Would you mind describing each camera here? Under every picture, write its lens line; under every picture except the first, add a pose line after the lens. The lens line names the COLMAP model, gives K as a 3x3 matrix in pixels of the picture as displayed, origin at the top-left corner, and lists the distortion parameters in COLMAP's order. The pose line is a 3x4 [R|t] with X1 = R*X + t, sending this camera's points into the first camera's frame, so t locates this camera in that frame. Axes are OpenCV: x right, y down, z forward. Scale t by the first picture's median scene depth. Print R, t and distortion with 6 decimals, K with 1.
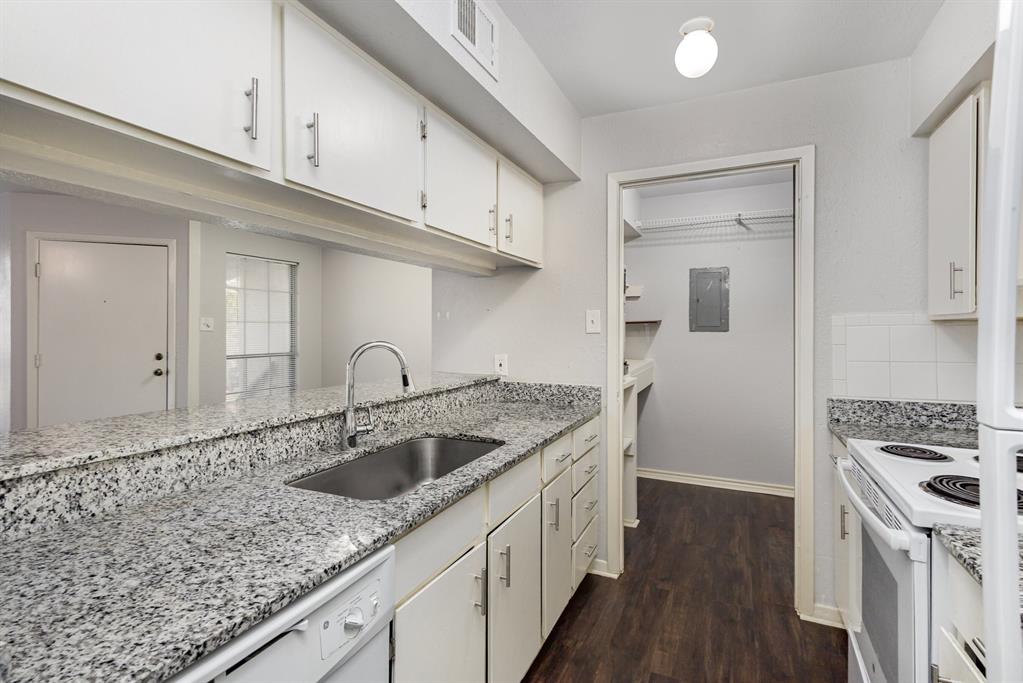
lens RADIAL K [[465.4, 0, 519.9], [0, 465.4, 334.7], [0, 0, 1]] dist [0.006494, -0.001396]
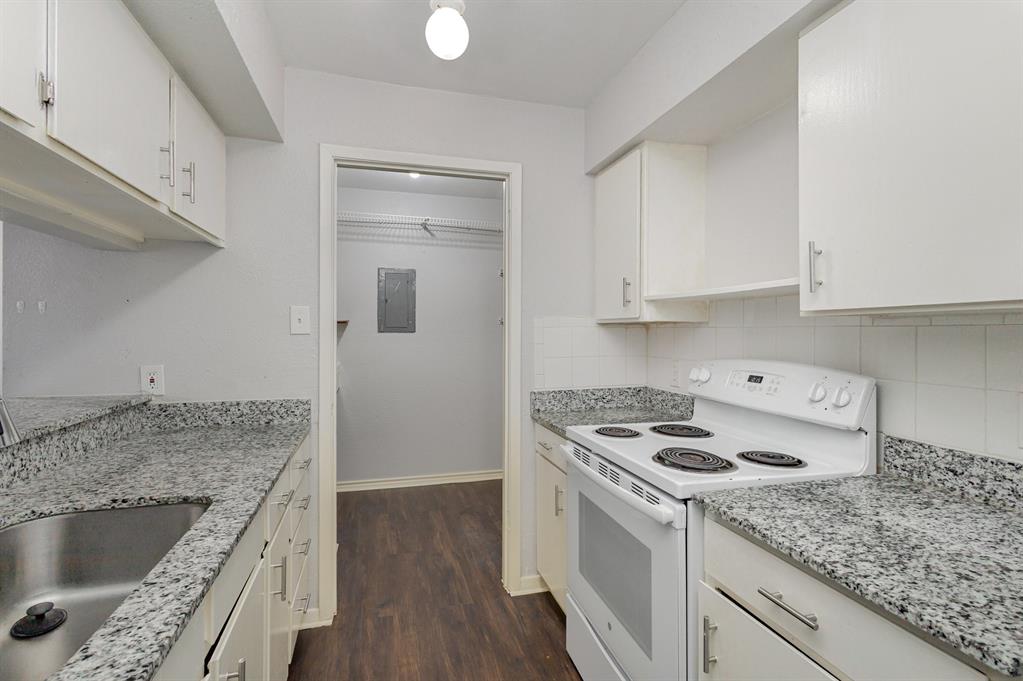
lens RADIAL K [[465.4, 0, 505.7], [0, 465.4, 334.0], [0, 0, 1]] dist [0.006494, -0.001396]
pose [[0.771948, -0.001697, 0.635683, -0.092920], [0.004023, 0.999989, -0.002216, -0.000435], [-0.635672, 0.004268, 0.771947, 0.156232]]
